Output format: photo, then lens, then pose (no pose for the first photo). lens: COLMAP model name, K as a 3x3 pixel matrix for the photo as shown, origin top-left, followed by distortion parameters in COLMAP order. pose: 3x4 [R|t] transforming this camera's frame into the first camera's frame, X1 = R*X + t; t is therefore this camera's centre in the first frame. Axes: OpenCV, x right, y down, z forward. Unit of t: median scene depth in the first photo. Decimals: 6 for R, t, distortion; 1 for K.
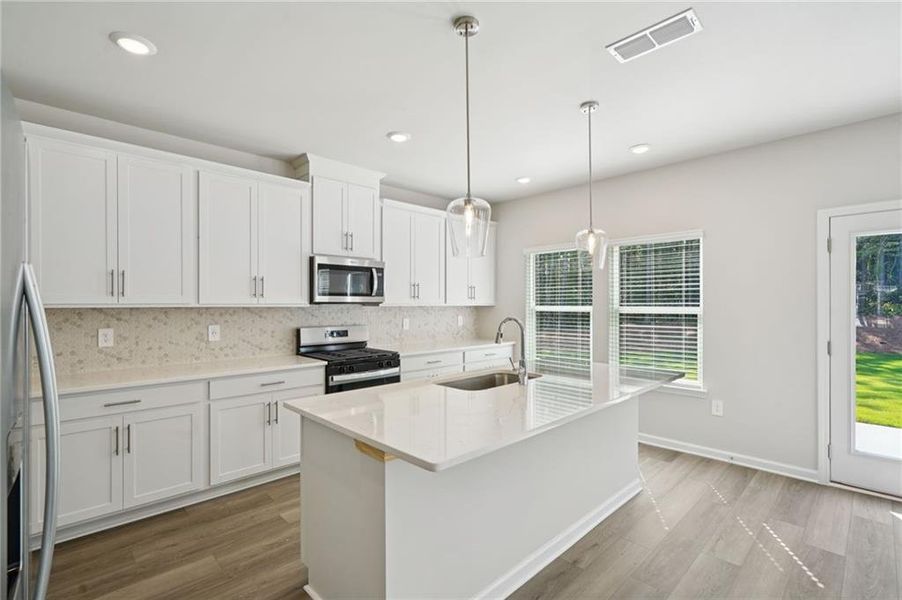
lens RADIAL K [[383.7, 0, 440.3], [0, 383.7, 301.6], [0, 0, 1]] dist [-0.001349, 0.000173]
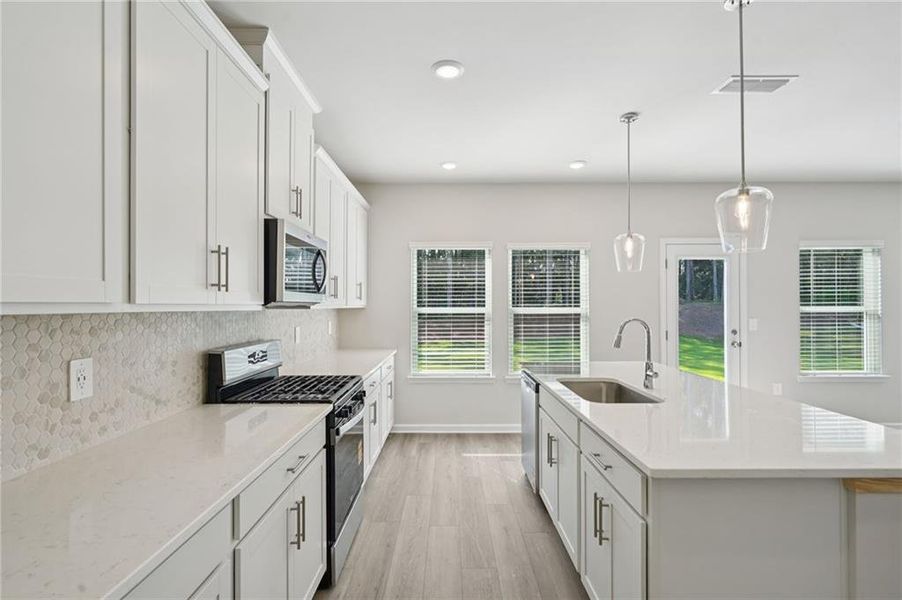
lens RADIAL K [[418.2, 0, 421.4], [0, 418.2, 300.0], [0, 0, 1]] dist [0.003355, 0.000071]
pose [[0.717631, 0.007585, 0.696382, -0.588189], [-0.001082, 0.999952, -0.009777, 0.004260], [-0.696422, 0.006263, 0.717605, 0.411773]]
